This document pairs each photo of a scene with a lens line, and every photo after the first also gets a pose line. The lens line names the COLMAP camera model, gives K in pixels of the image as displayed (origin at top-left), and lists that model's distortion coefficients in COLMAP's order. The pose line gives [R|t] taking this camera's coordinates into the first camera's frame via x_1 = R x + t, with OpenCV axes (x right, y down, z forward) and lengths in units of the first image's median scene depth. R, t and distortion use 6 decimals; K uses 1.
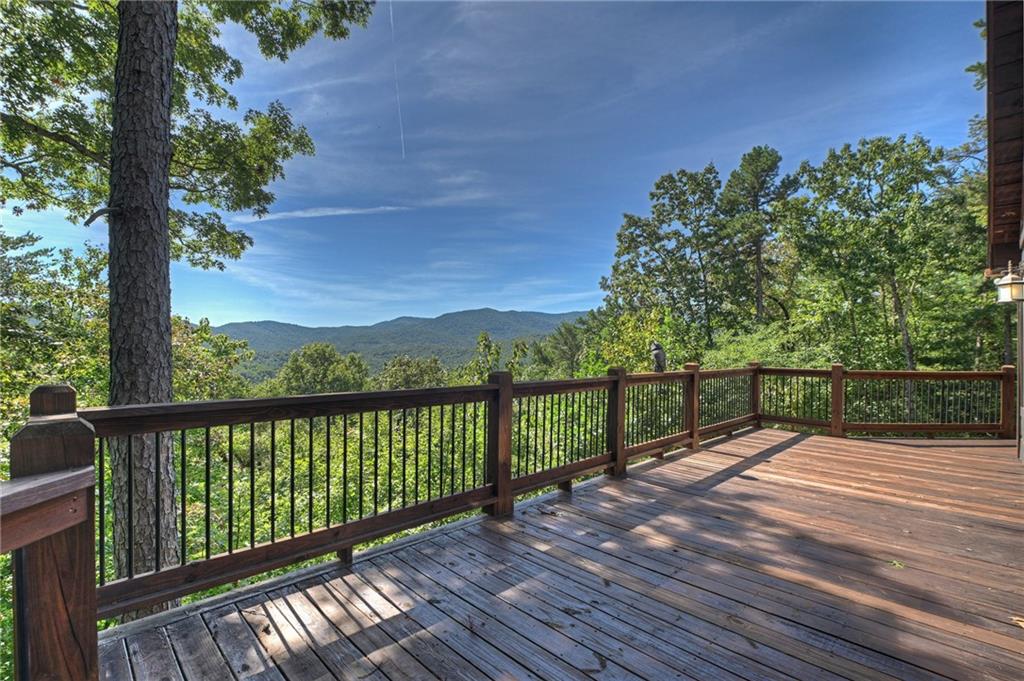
lens RADIAL K [[471.4, 0, 511.2], [0, 471.4, 348.4], [0, 0, 1]] dist [0.000784, -0.000244]
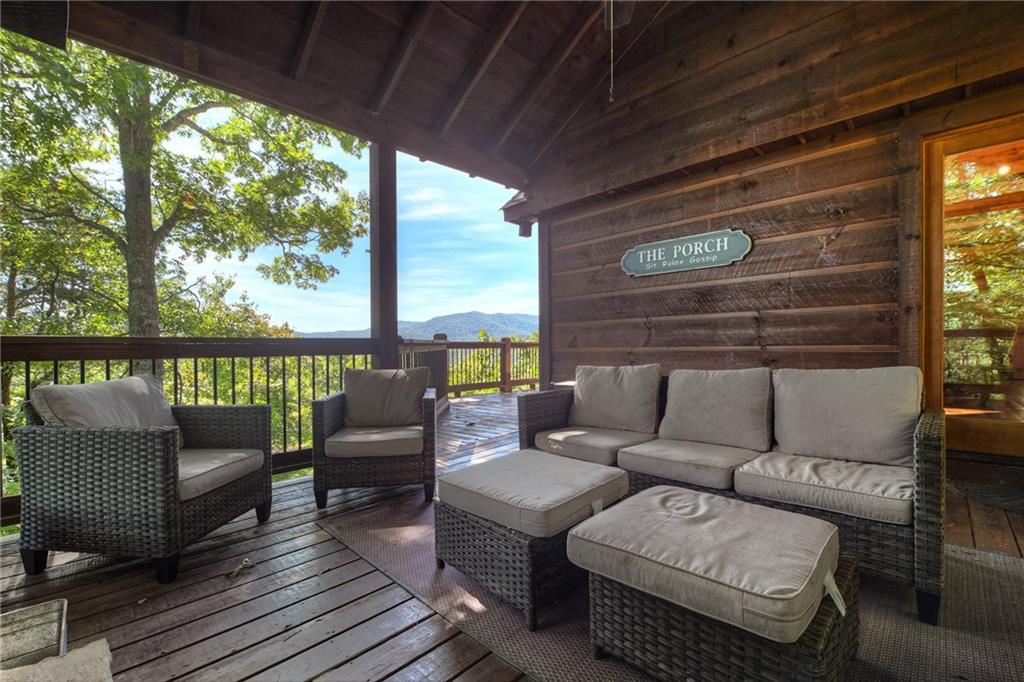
lens RADIAL K [[444.8, 0, 512.0], [0, 444.8, 341.0], [0, 0, 1]] dist [-0.014747, -0.000028]
pose [[0.999401, -0.020005, 0.028242, -0.008442], [0.020478, 0.999653, -0.016569, 0.014656], [-0.027900, 0.017137, 0.999464, -0.185106]]
